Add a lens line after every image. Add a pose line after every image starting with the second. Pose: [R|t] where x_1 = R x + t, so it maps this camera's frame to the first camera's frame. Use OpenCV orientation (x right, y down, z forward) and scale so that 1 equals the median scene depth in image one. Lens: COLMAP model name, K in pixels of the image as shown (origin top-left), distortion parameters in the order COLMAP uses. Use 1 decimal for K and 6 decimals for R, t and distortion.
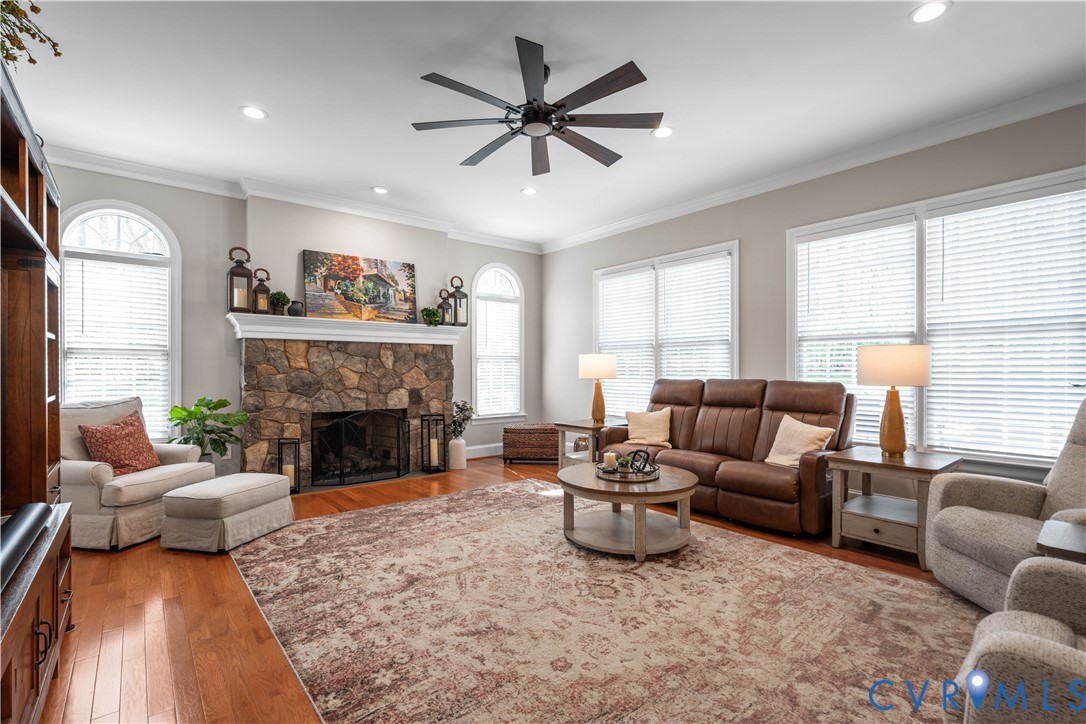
lens RADIAL K [[496.1, 0, 543.0], [0, 496.1, 362.0], [0, 0, 1]] dist [0.001383, 0.000439]
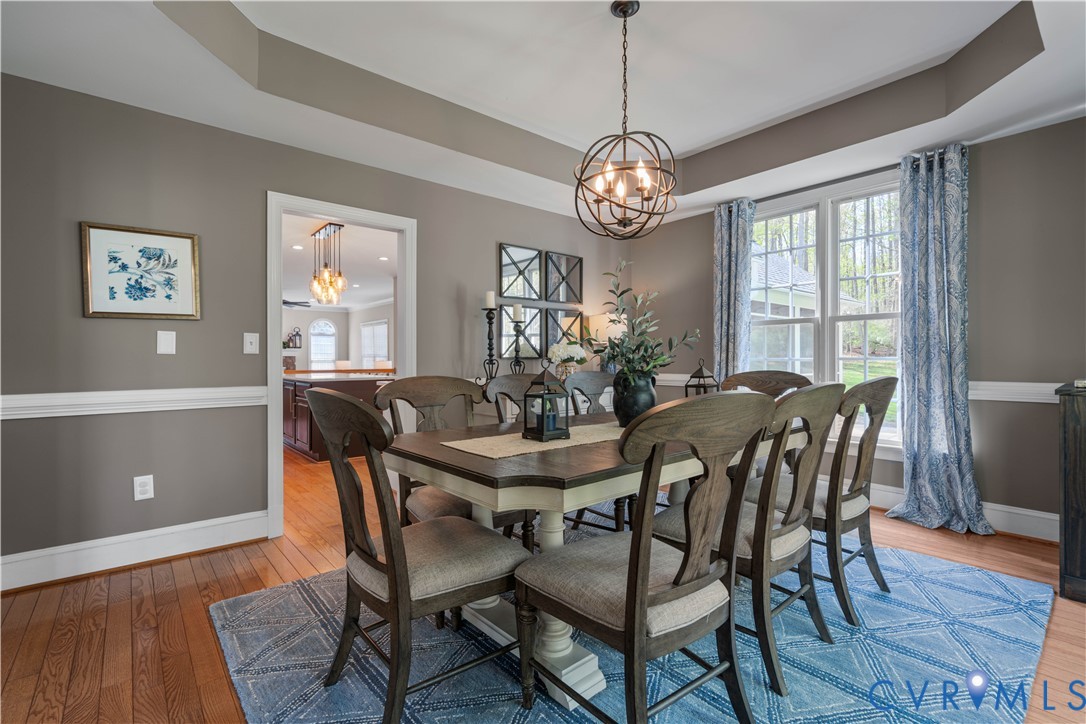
lens RADIAL K [[496.1, 0, 543.0], [0, 496.1, 362.0], [0, 0, 1]] dist [0.001383, 0.000439]
pose [[0.999936, -0.004683, 0.010277, 1.232503], [0.004500, 0.999833, 0.017706, -0.053058], [-0.010358, -0.017659, 0.999790, -1.757595]]
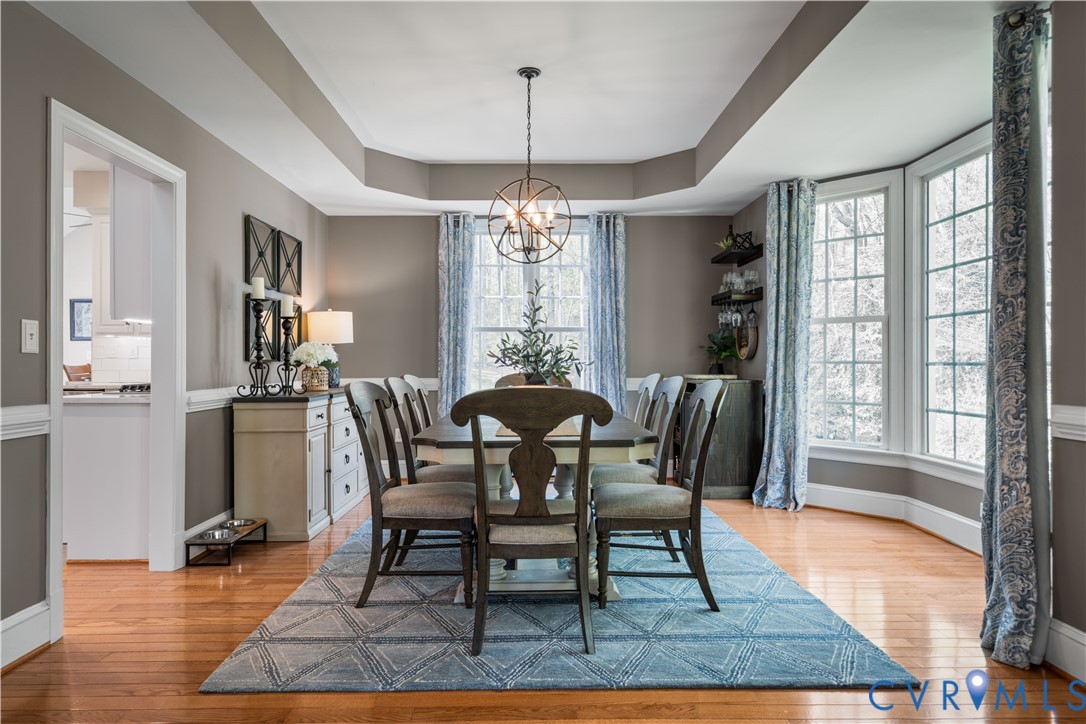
lens RADIAL K [[650.7, 0, 543.0], [0, 650.7, 362.0], [0, 0, 1]] dist [-0.000785, 0.000731]
pose [[0.625697, -0.002408, 0.780063, 0.697556], [-0.007507, 0.999930, 0.009108, -0.054716], [-0.780030, -0.011554, 0.625635, -1.763577]]
